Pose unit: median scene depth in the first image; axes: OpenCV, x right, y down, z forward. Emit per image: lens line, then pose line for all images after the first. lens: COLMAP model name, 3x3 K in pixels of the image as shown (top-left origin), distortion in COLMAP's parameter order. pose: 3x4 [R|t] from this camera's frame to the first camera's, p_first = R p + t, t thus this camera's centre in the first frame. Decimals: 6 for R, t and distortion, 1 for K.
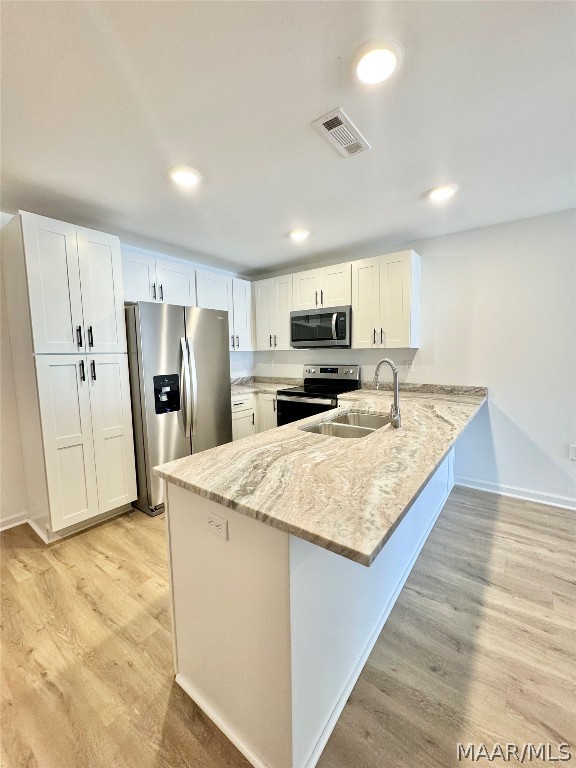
lens RADIAL K [[309.2, 0, 289.0], [0, 309.2, 382.6], [0, 0, 1]] dist [-0.002037, -0.000103]
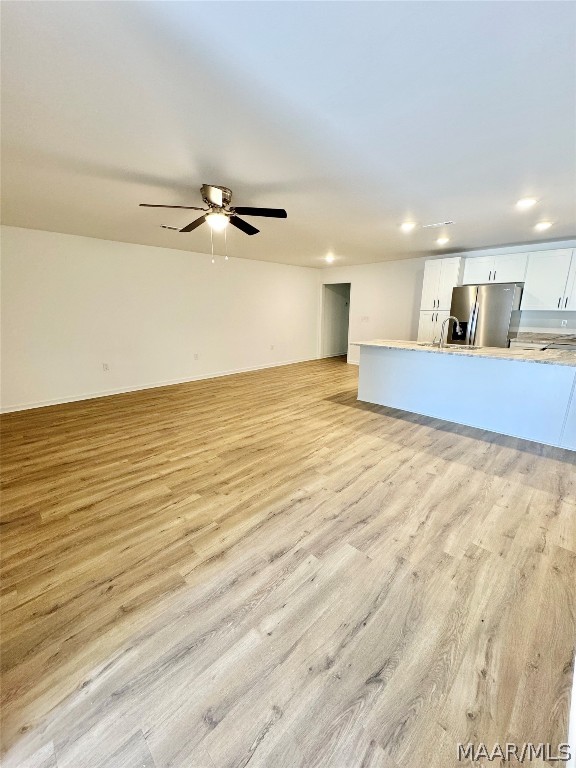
lens RADIAL K [[309.2, 0, 288.8], [0, 309.2, 383.6], [0, 0, 1]] dist [-0.002037, -0.000103]
pose [[-0.147696, 0.249278, -0.957103, 2.124610], [-0.100928, 0.958866, 0.265312, -0.068582], [0.983870, 0.135784, -0.116462, 0.185092]]
